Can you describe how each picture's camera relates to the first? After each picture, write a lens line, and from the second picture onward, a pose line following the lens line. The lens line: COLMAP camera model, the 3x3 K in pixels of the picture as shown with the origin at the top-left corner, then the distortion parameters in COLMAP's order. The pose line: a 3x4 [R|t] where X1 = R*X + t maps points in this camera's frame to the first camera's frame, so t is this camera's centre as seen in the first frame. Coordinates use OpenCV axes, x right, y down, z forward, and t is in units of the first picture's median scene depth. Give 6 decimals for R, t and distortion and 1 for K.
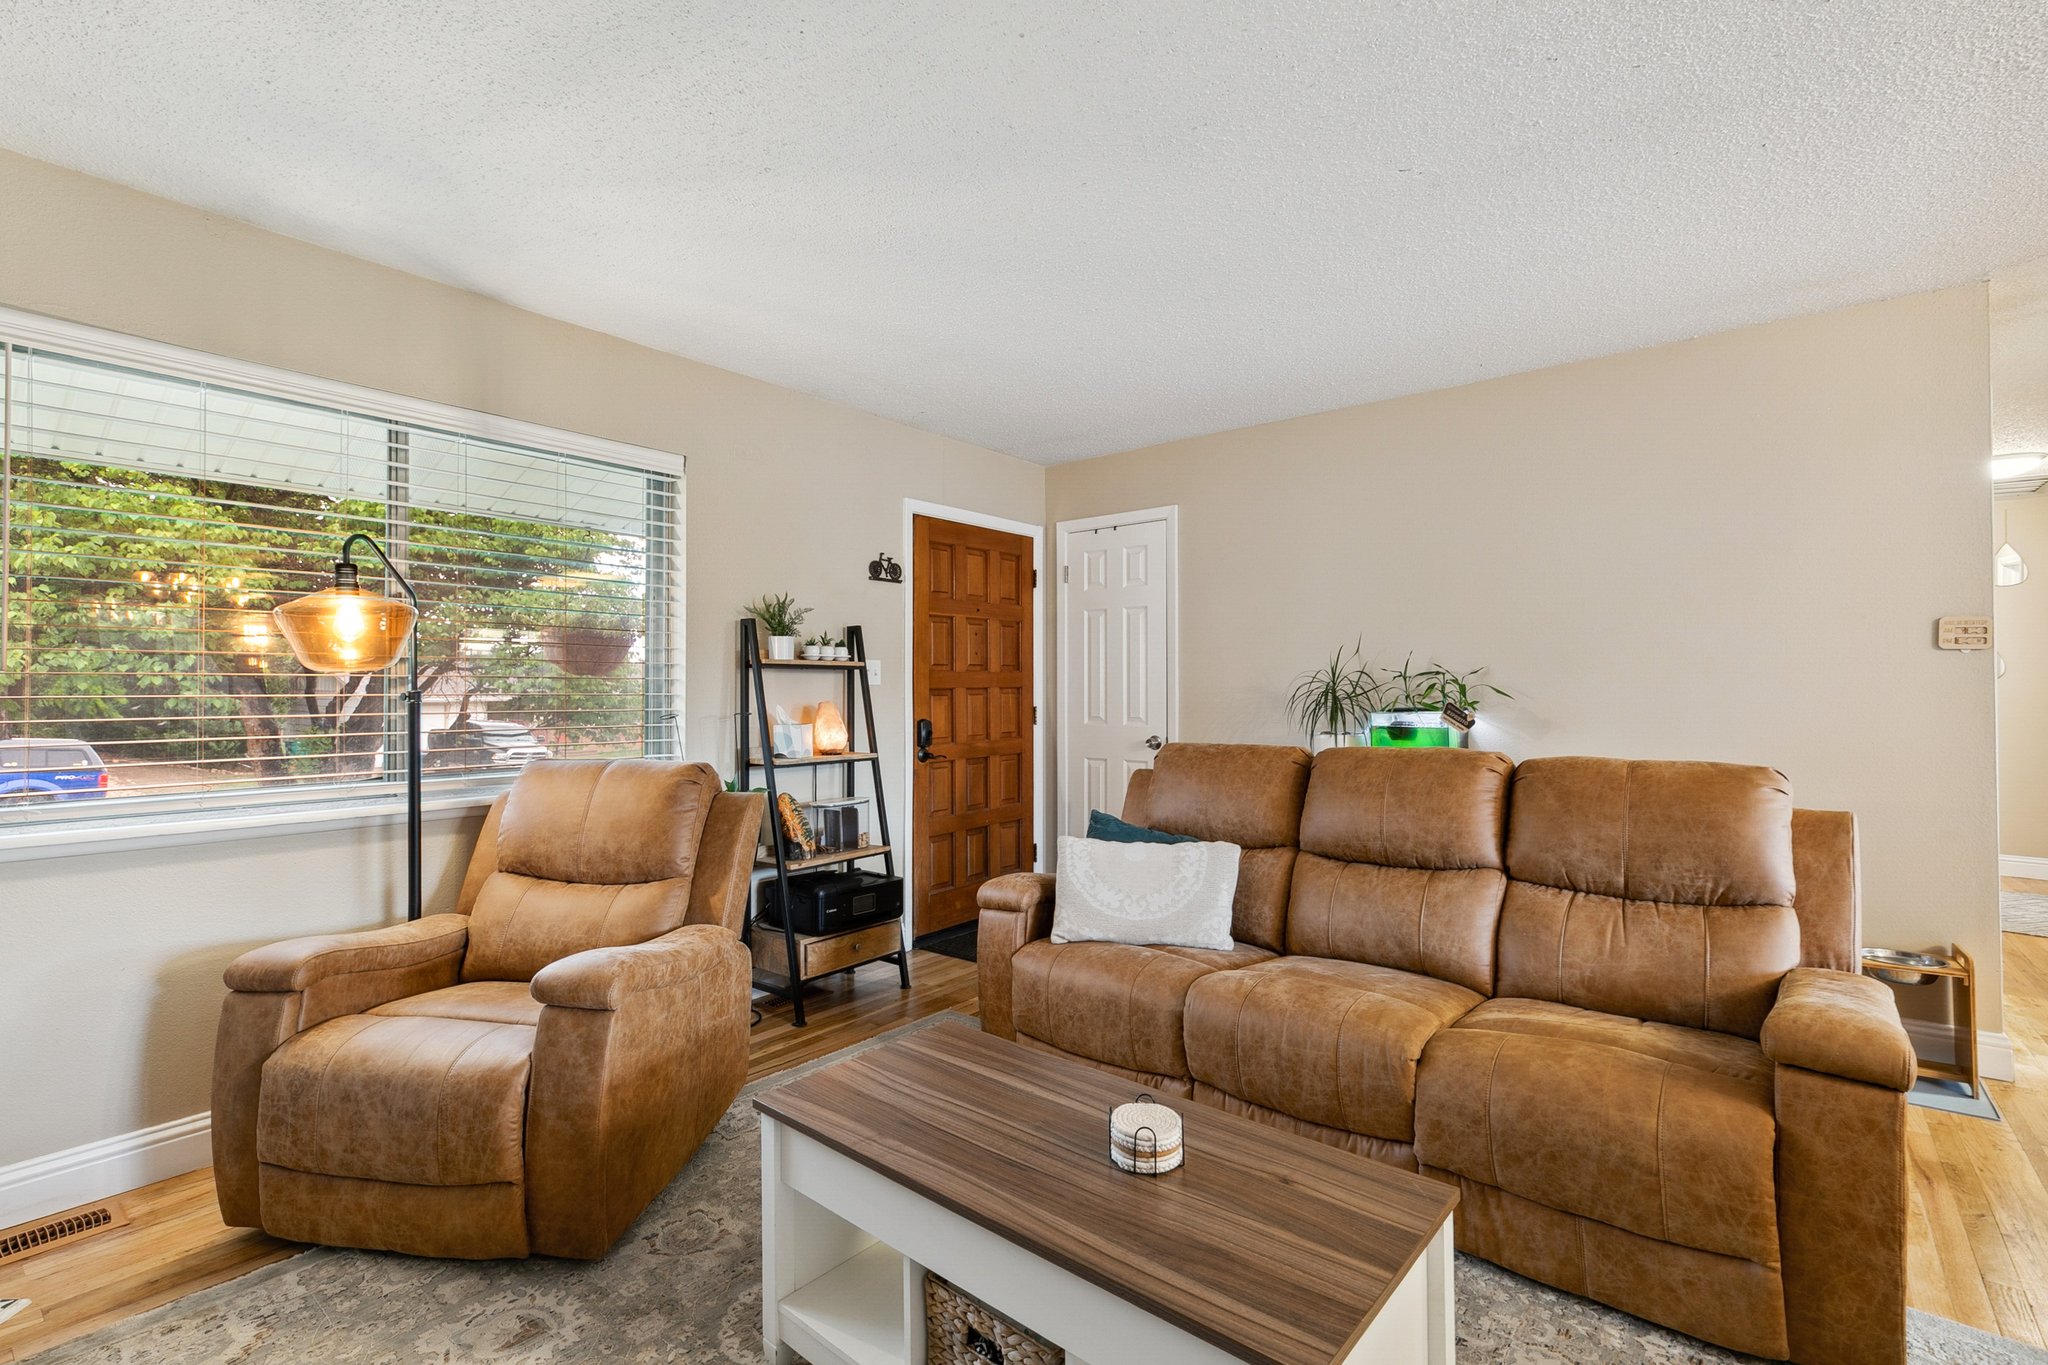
lens RADIAL K [[941.8, 0, 1016.2], [0, 941.8, 679.0], [0, 0, 1]] dist [0.002595, 0.000176]
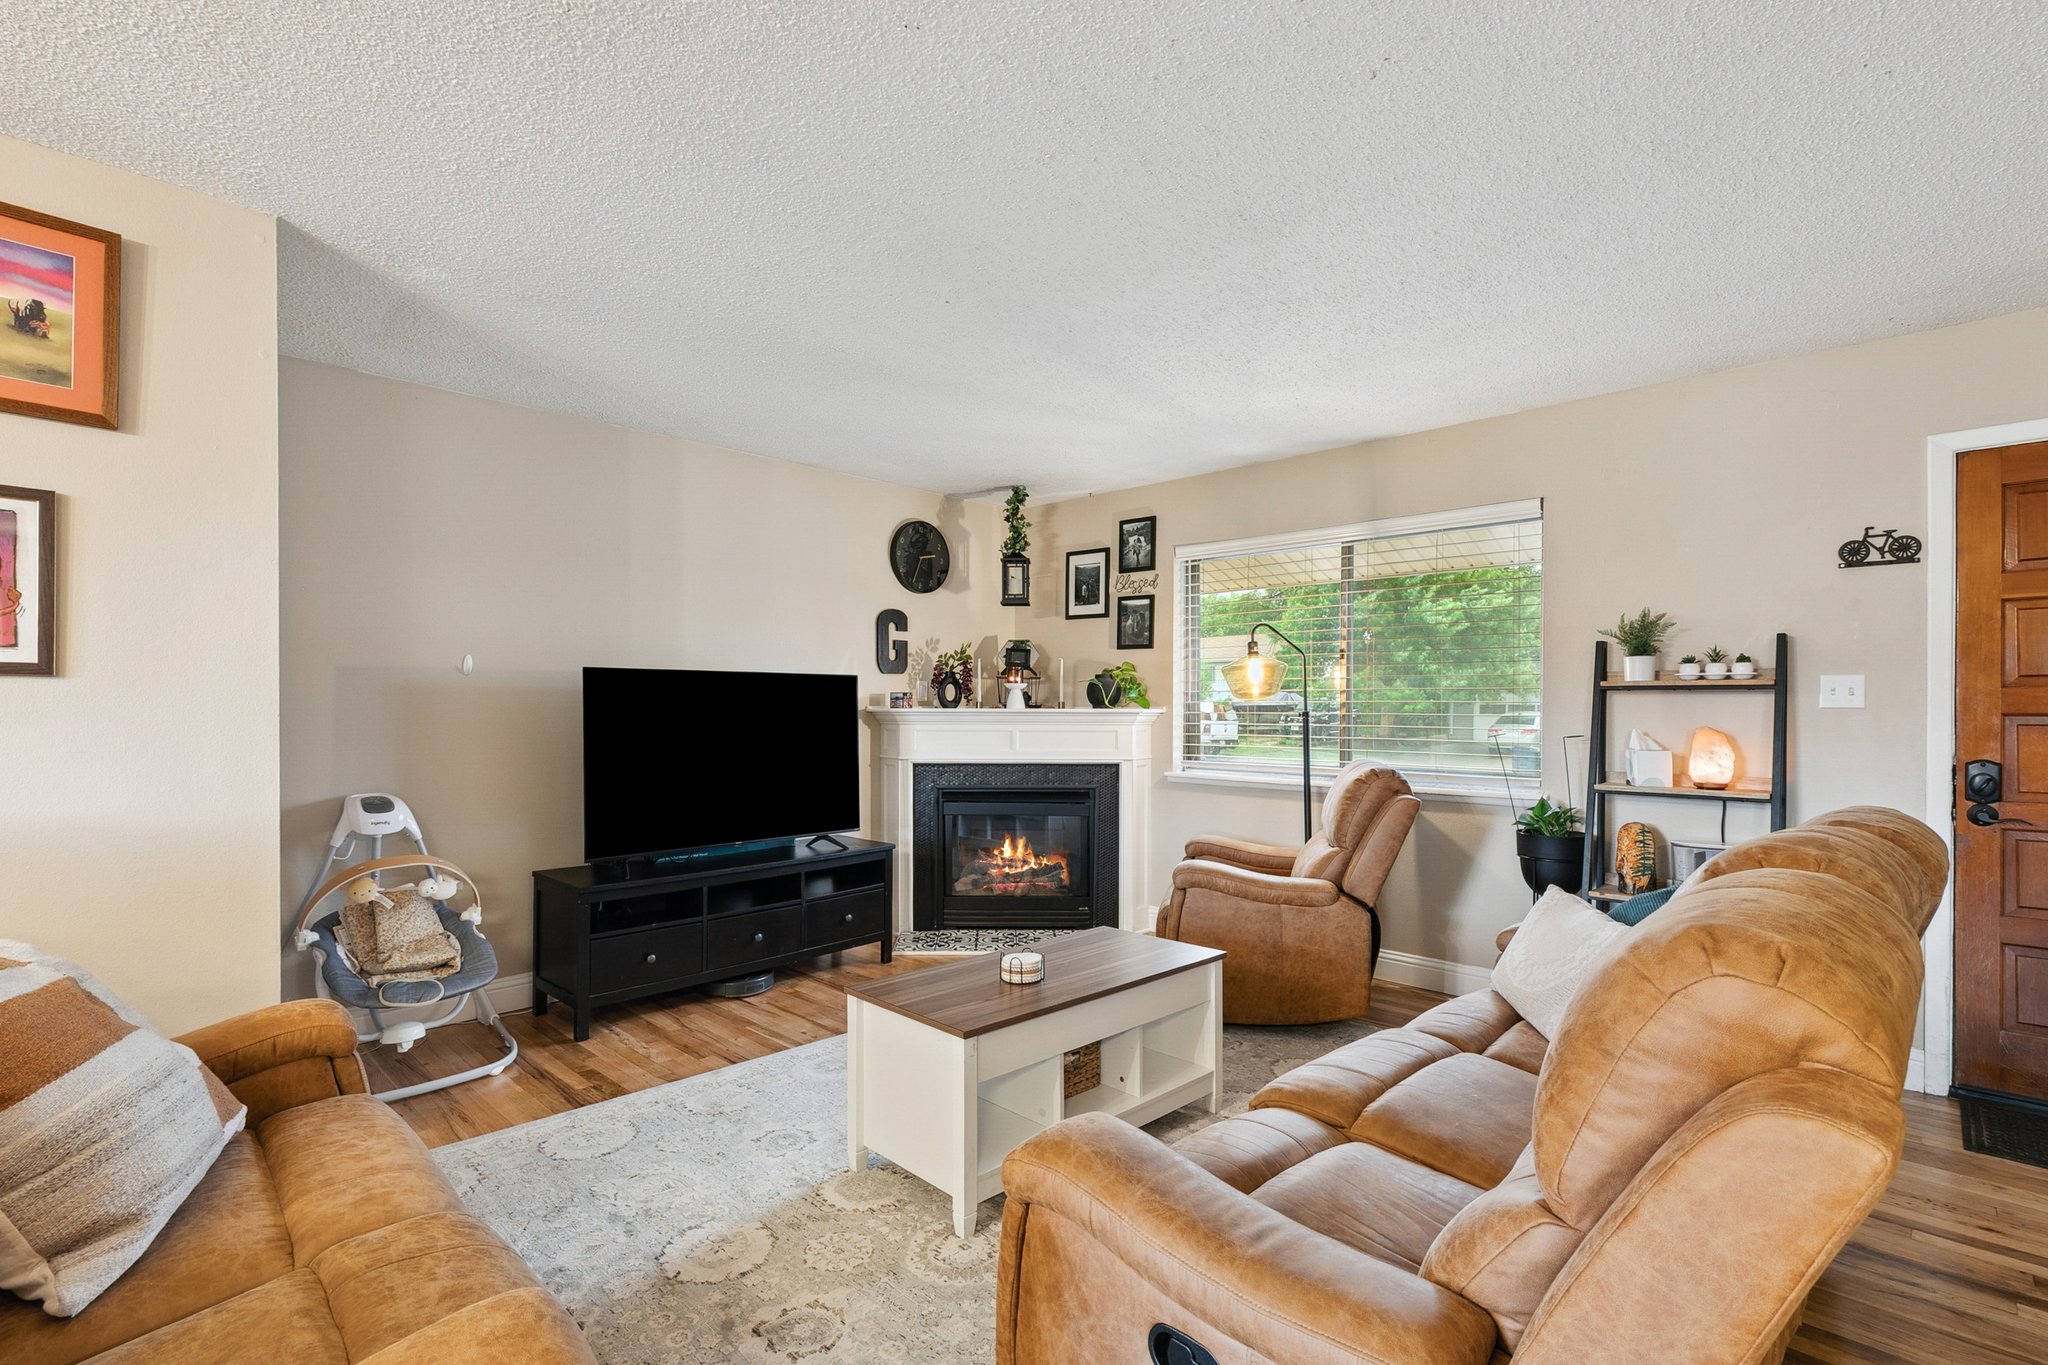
lens RADIAL K [[941.8, 0, 1011.1], [0, 941.8, 702.2], [0, 0, 1]] dist [0.002595, 0.000176]
pose [[-0.104879, -0.002947, -0.994481, 0.739809], [0.008046, 0.999960, -0.003812, -0.000498], [0.994452, -0.008402, -0.104851, 0.463775]]
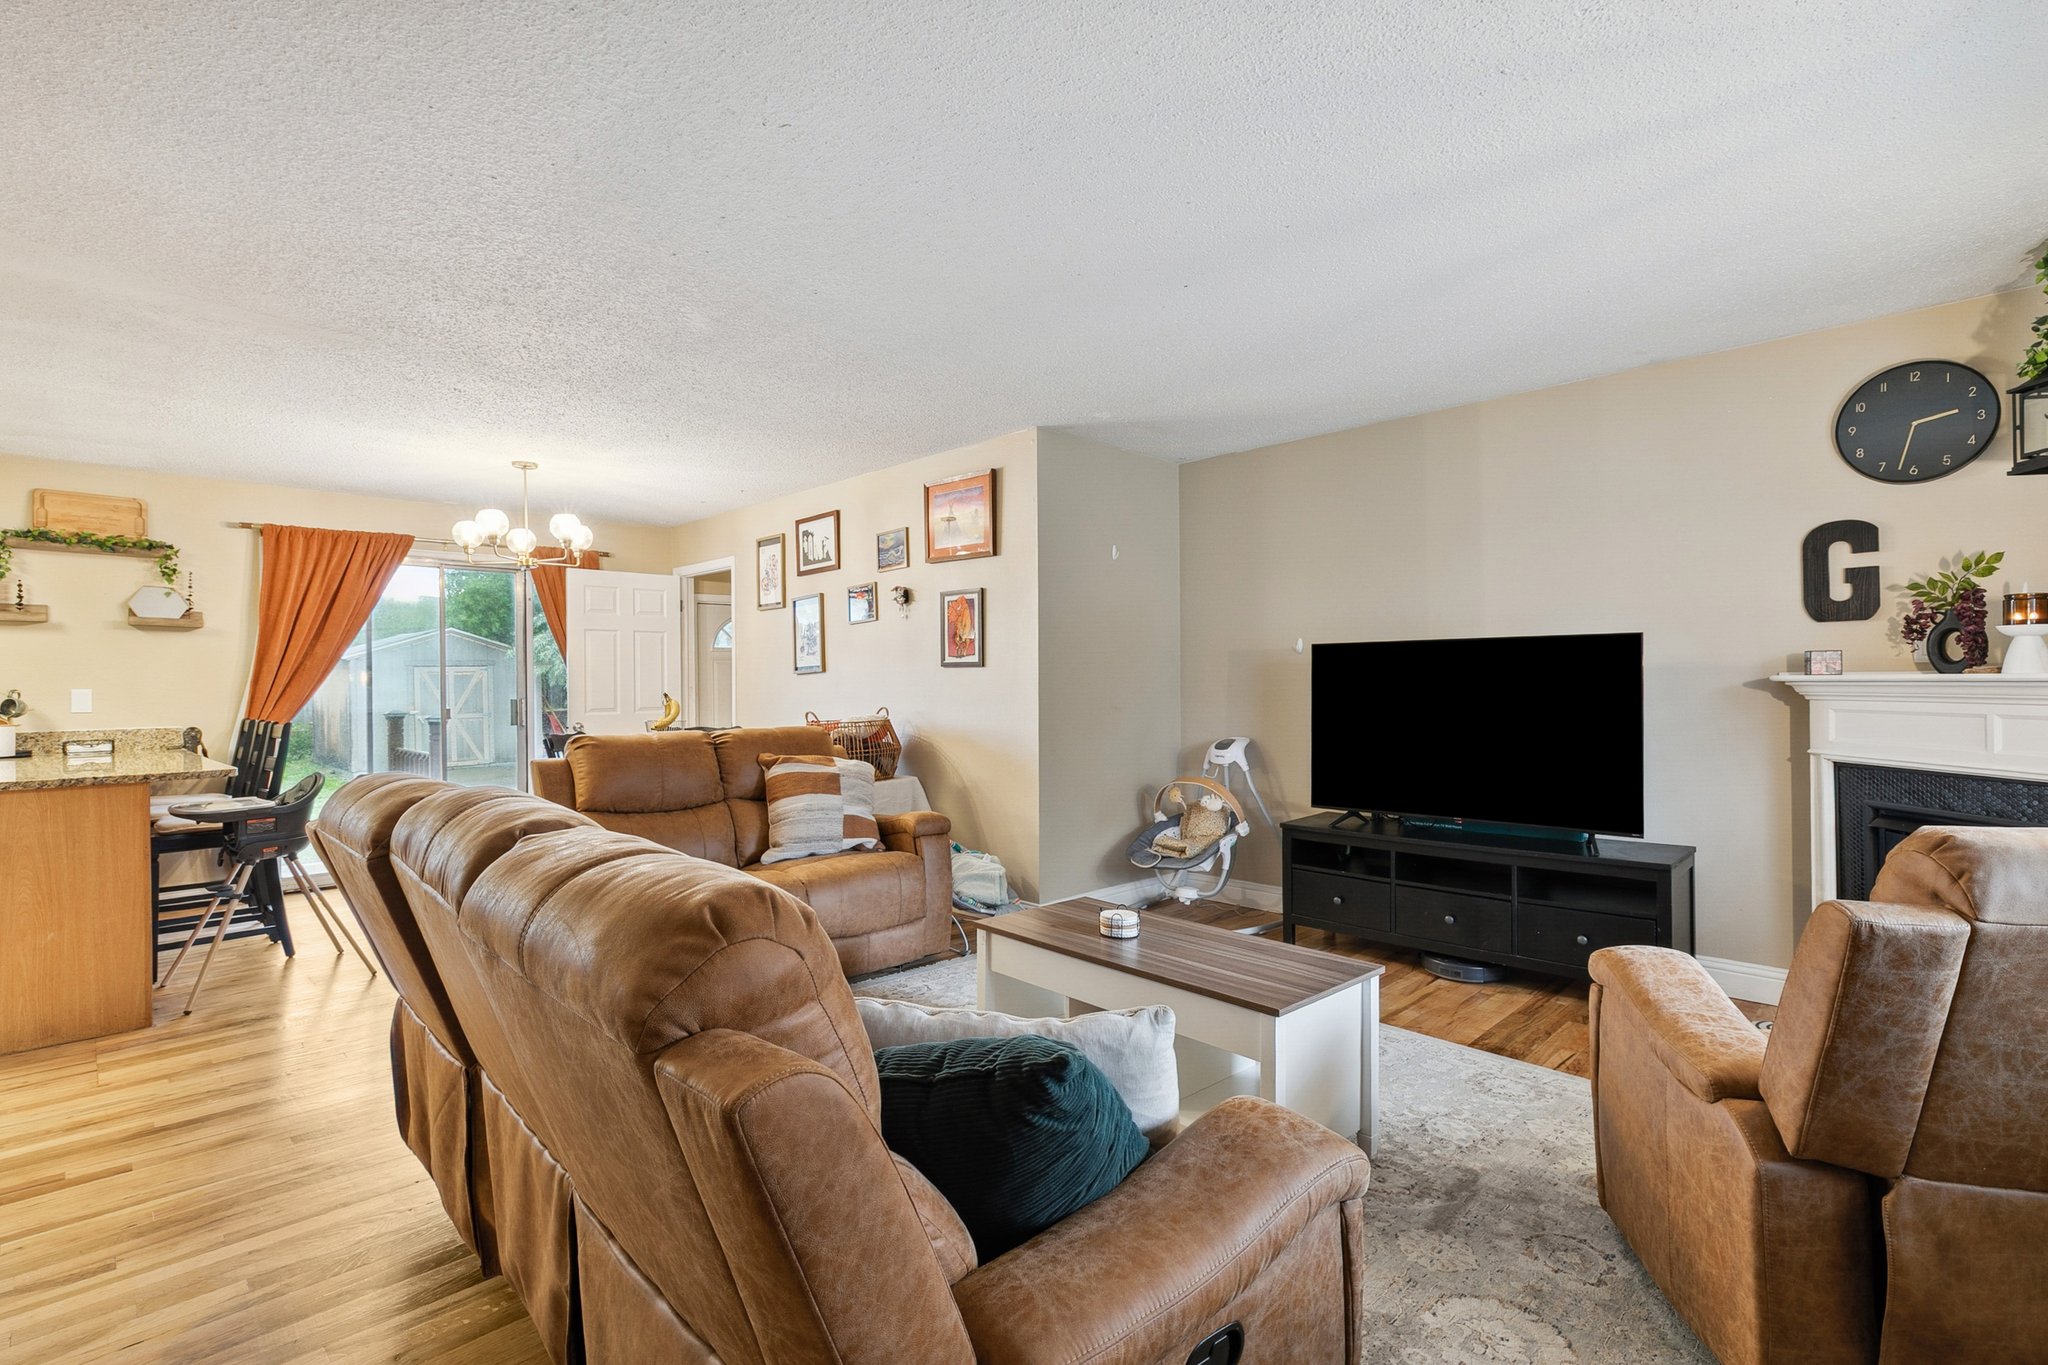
lens RADIAL K [[941.8, 0, 1015.1], [0, 941.8, 680.4], [0, 0, 1]] dist [0.002595, 0.000176]
pose [[-0.992814, 0.007849, 0.119406, 0.048410], [0.006385, 0.999900, -0.012638, 0.013024], [-0.119493, -0.011785, -0.992765, 1.125311]]
